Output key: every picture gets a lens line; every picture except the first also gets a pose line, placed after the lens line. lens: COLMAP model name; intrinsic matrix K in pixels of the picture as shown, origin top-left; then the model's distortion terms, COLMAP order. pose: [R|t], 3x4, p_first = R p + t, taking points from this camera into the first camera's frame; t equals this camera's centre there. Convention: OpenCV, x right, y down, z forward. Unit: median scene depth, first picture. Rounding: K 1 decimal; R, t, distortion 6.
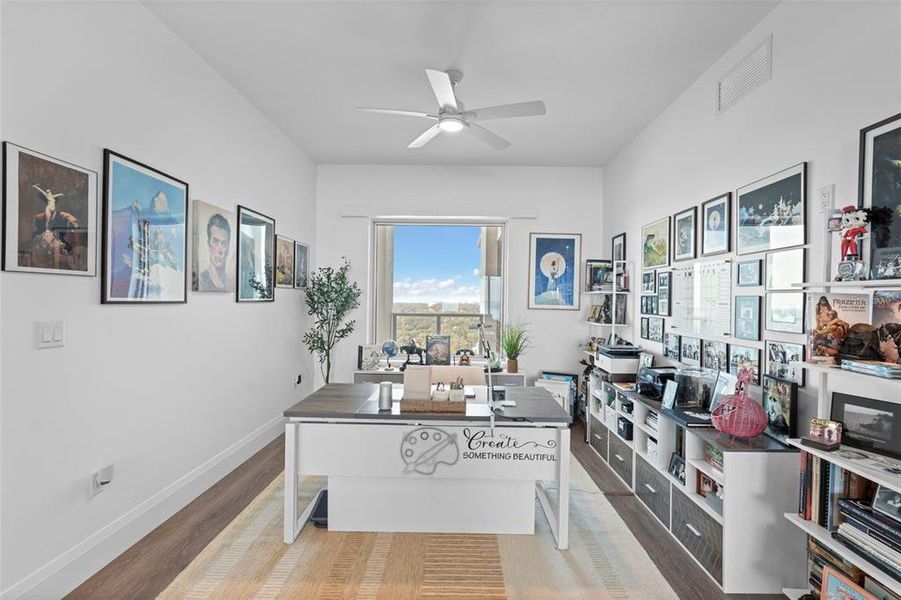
lens RADIAL K [[414.3, 0, 456.4], [0, 414.3, 300.8], [0, 0, 1]] dist [-0.002970, -0.000316]
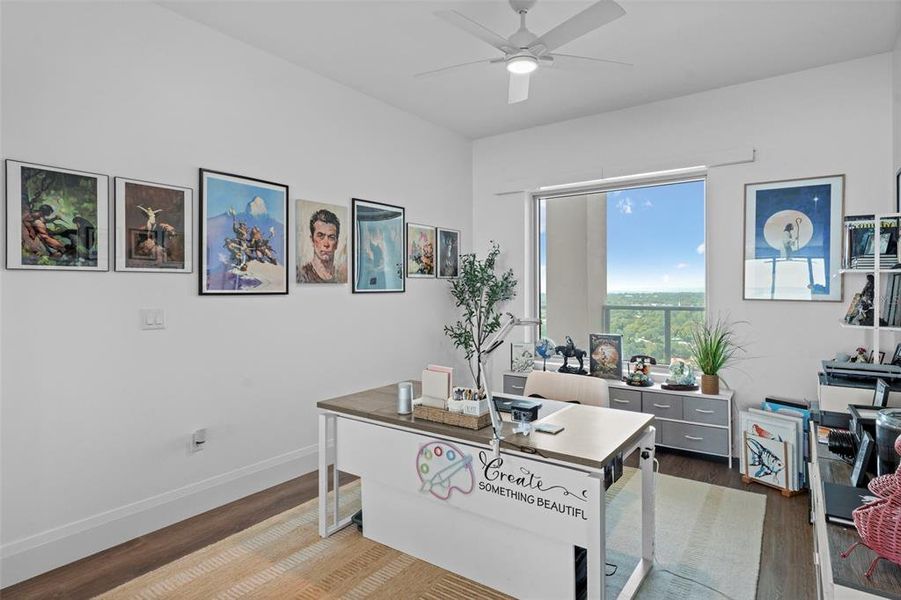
lens RADIAL K [[493.1, 0, 459.5], [0, 493.1, 286.7], [0, 0, 1]] dist [0.006643, 0.000096]
pose [[0.822081, -0.015985, -0.569147, 0.449965], [0.010755, 0.999863, -0.012547, 0.006550], [0.569269, 0.004193, 0.822140, 0.176496]]
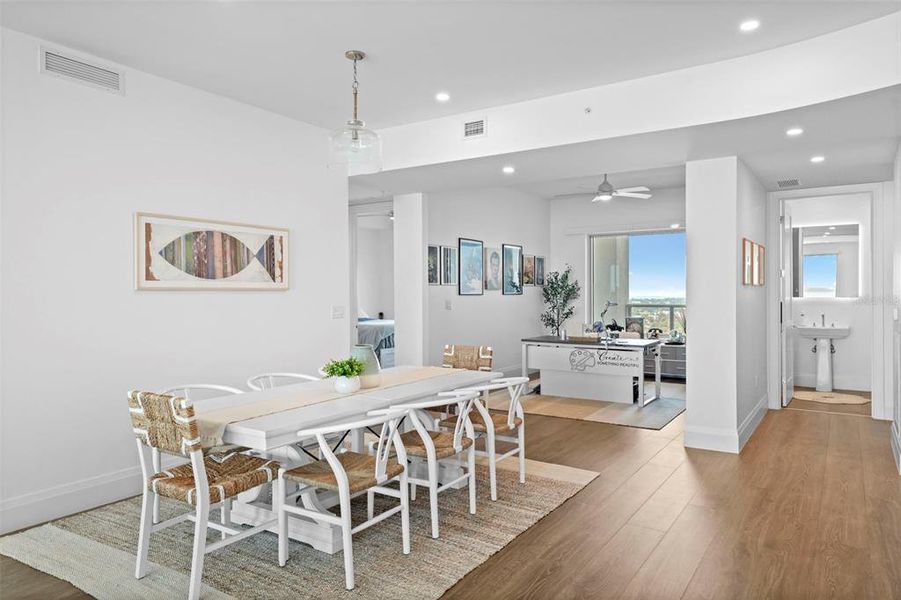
lens RADIAL K [[606.5, 0, 456.9], [0, 606.5, 297.4], [0, 0, 1]] dist [0.018147, -0.000342]
pose [[0.846328, -0.014040, -0.532478, 0.933194], [0.014787, 0.999887, -0.002861, 0.025696], [0.532457, -0.005452, 0.846439, -1.775304]]
